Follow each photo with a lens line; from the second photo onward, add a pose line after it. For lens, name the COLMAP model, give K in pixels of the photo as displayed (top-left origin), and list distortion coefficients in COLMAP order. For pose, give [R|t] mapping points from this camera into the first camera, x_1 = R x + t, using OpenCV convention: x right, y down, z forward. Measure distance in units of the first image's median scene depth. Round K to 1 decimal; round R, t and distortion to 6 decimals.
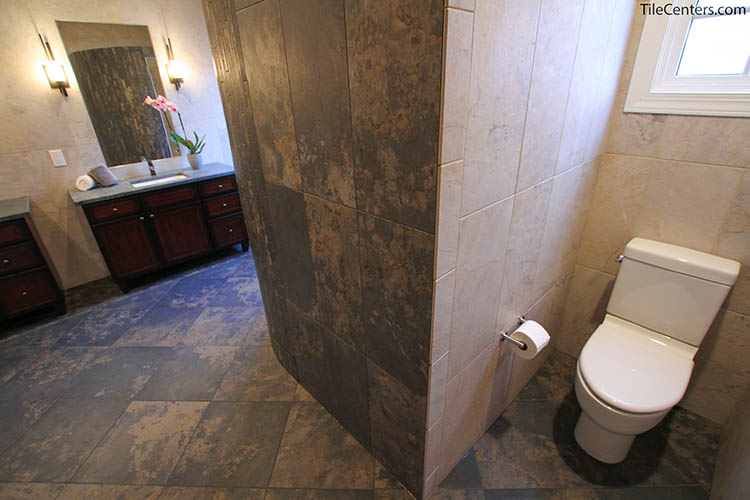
lens RADIAL K [[349.7, 0, 377.0], [0, 349.7, 253.7], [0, 0, 1]] dist [-0.029231, 0.004133]
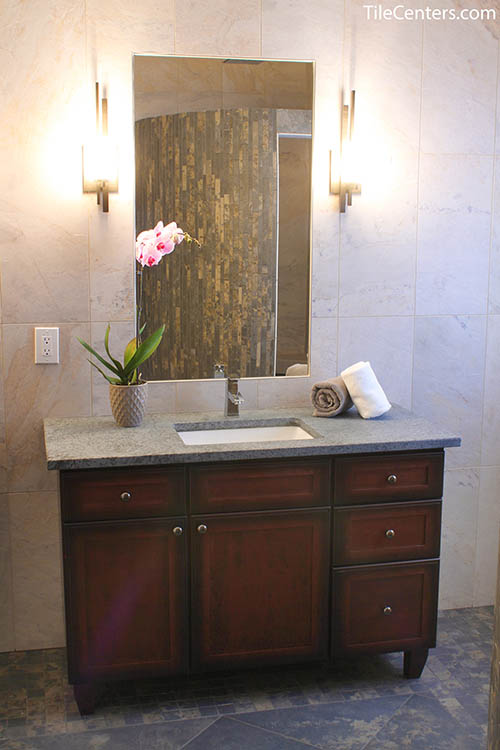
lens RADIAL K [[959.2, 0, 248.9], [0, 959.2, 371.2], [0, 0, 1]] dist [-0.070327, 0.000000]
pose [[0.861143, 0.127852, -0.492023, -0.134916], [-0.256640, 0.944805, -0.203665, -0.071581], [0.438827, 0.301657, 0.846424, 0.119707]]
